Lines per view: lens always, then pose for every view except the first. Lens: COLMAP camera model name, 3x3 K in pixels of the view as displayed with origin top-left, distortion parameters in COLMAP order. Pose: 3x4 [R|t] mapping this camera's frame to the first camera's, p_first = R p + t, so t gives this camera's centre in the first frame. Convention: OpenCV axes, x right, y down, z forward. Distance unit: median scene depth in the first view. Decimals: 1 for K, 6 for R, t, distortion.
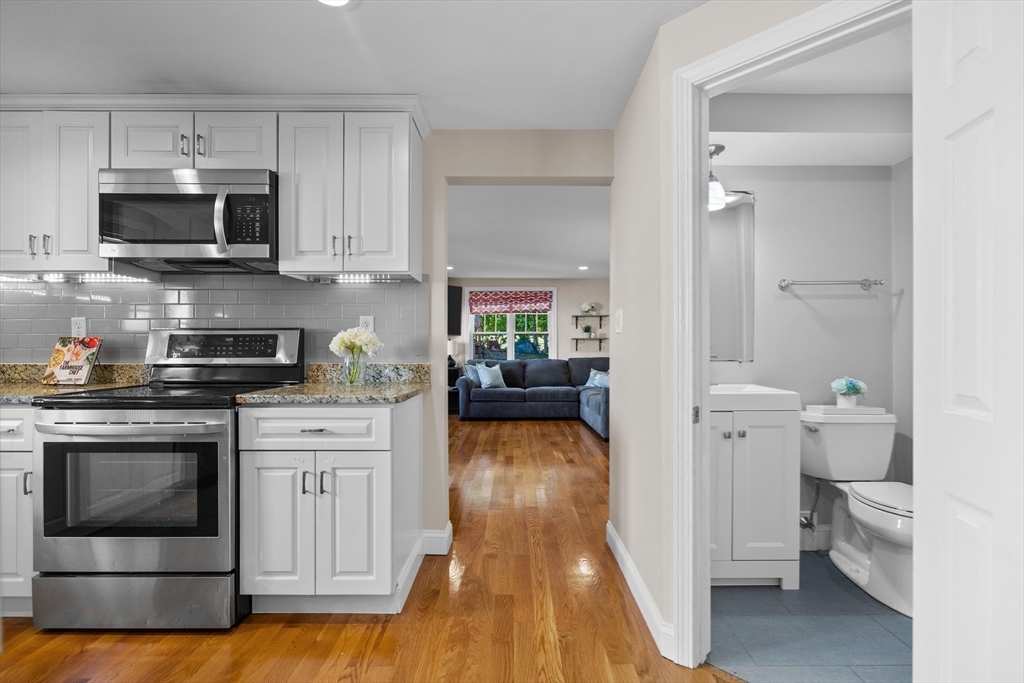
lens RADIAL K [[466.8, 0, 511.7], [0, 466.8, 345.7], [0, 0, 1]] dist [-0.001313, -0.000025]
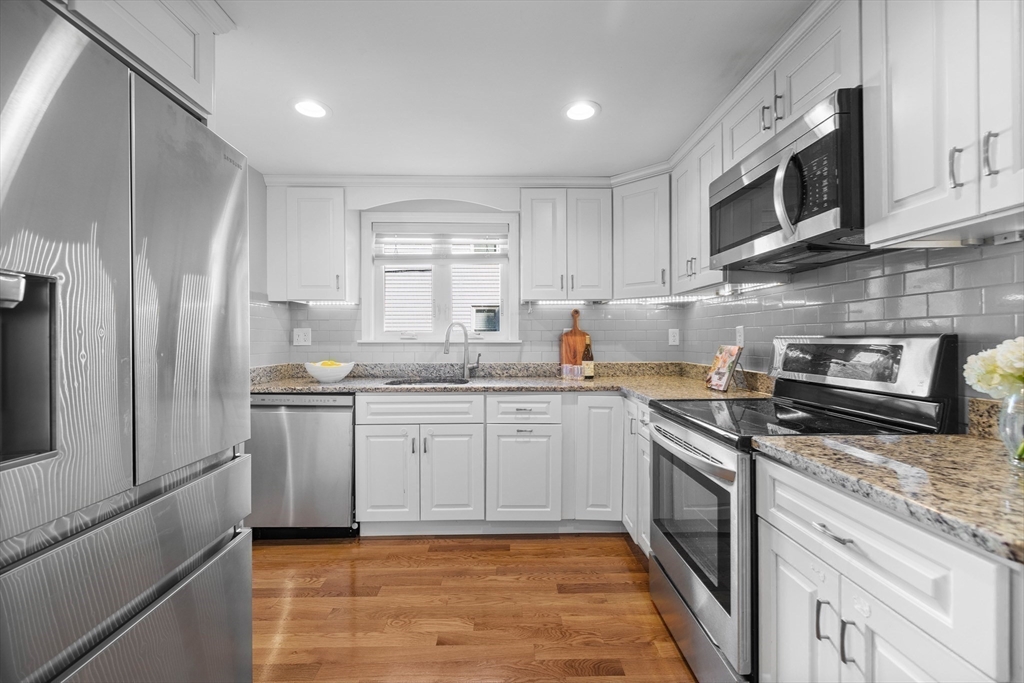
lens RADIAL K [[433.2, 0, 516.9], [0, 433.2, 339.1], [0, 0, 1]] dist [-0.000348, -0.000184]
pose [[0.028696, -0.000685, -0.999588, 0.017157], [0.005759, 0.999983, -0.000520, -0.011868], [0.999572, -0.005741, 0.028700, 0.162668]]
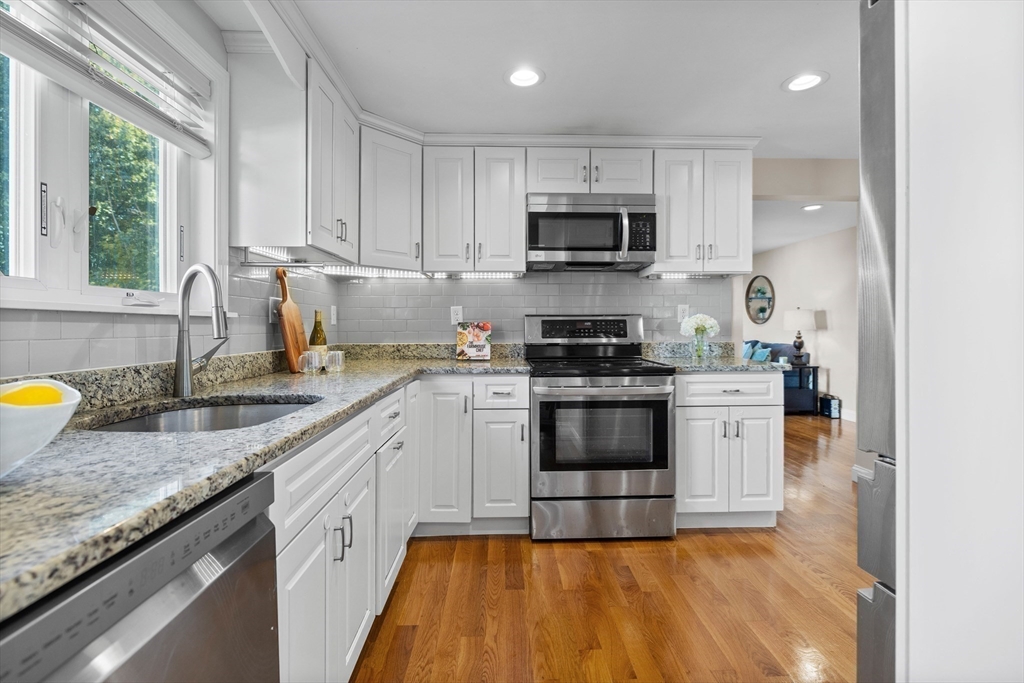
lens RADIAL K [[459.6, 0, 517.6], [0, 459.6, 327.9], [0, 0, 1]] dist [-0.001726, -0.000022]
pose [[0.999348, -0.004081, 0.035878, -0.286491], [0.003868, 0.999974, 0.006005, -0.003438], [-0.035902, -0.005862, 0.999338, -0.083028]]
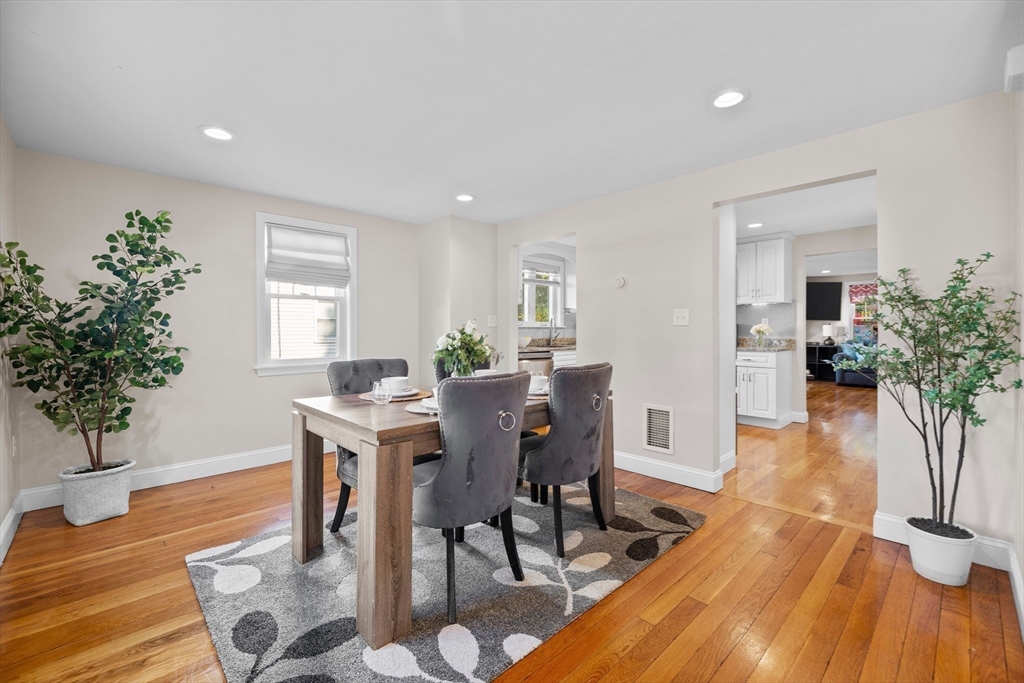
lens RADIAL K [[433.1, 0, 513.7], [0, 433.1, 332.6], [0, 0, 1]] dist [-0.001020, -0.000089]
pose [[0.693876, 0.004020, -0.720083, 0.140314], [0.004911, 0.999935, 0.010315, -0.007277], [0.720078, -0.010694, 0.693811, -0.523868]]
